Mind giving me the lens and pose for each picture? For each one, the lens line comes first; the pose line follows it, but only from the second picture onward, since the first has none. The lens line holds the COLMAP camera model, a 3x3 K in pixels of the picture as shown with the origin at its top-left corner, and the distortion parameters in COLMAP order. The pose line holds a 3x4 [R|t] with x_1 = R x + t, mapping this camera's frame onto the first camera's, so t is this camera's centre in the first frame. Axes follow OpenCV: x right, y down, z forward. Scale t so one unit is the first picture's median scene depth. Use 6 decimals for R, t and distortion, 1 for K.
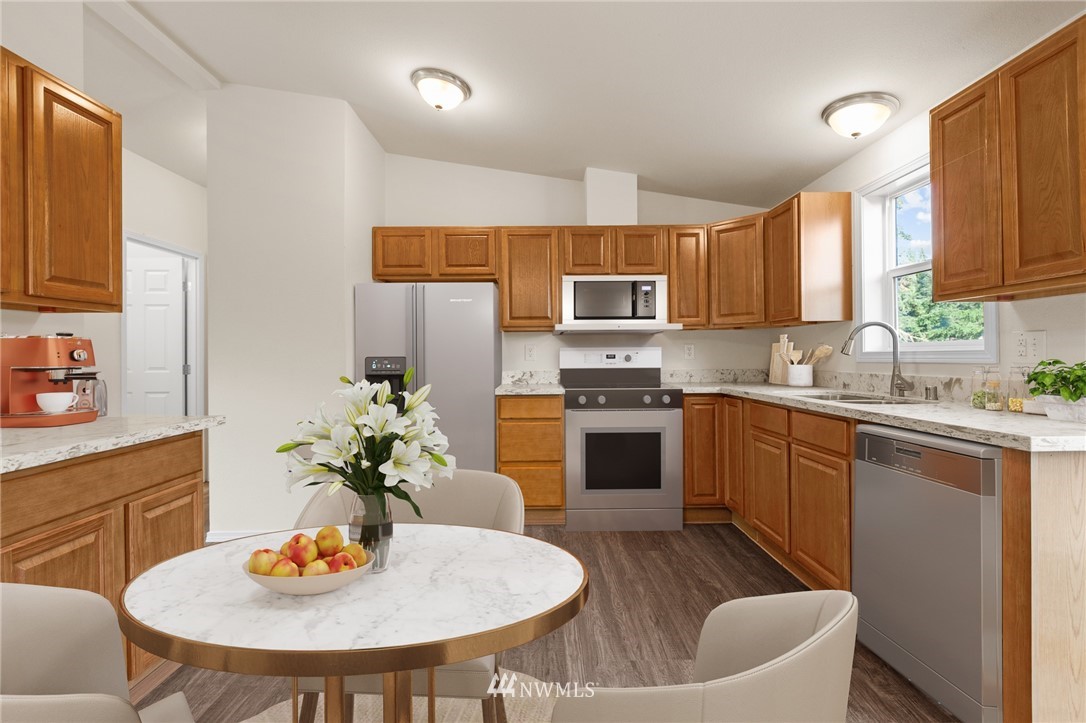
lens RADIAL K [[483.1, 0, 537.5], [0, 483.1, 356.6], [0, 0, 1]] dist [0.003742, 0.000403]
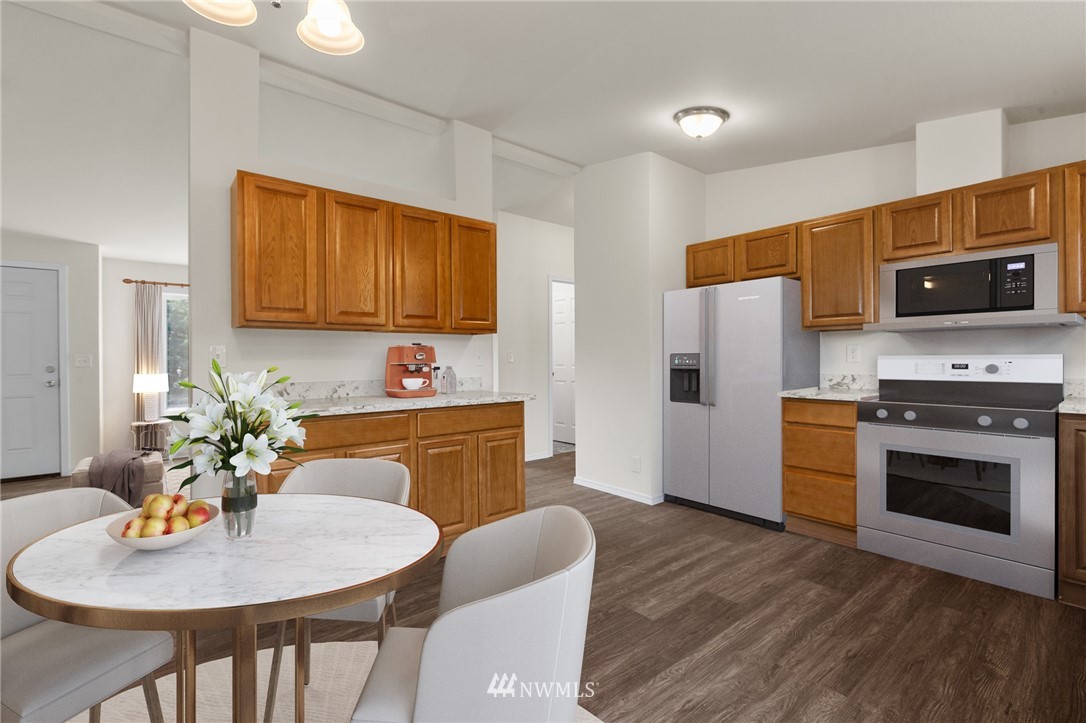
lens RADIAL K [[488.3, 0, 543.0], [0, 488.3, 361.5], [0, 0, 1]] dist [0.001872, 0.000186]
pose [[0.625084, 0.009007, -0.780506, 0.412167], [0.000384, 0.999930, 0.011847, -0.005341], [0.780557, -0.007705, 0.625037, -0.002061]]
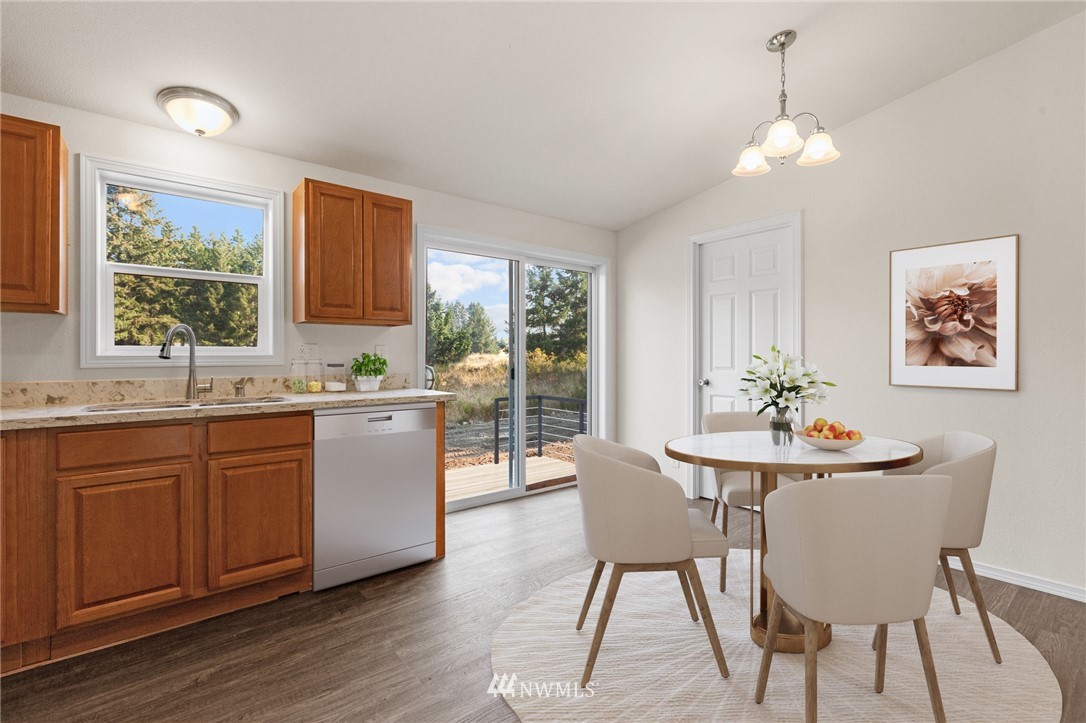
lens RADIAL K [[488.3, 0, 543.0], [0, 488.3, 361.5], [0, 0, 1]] dist [0.001872, 0.000186]
pose [[-0.630310, 0.004672, 0.776329, -0.422006], [0.006320, 0.999980, -0.000886, 0.006161], [-0.776318, 0.004348, -0.630327, 0.861930]]
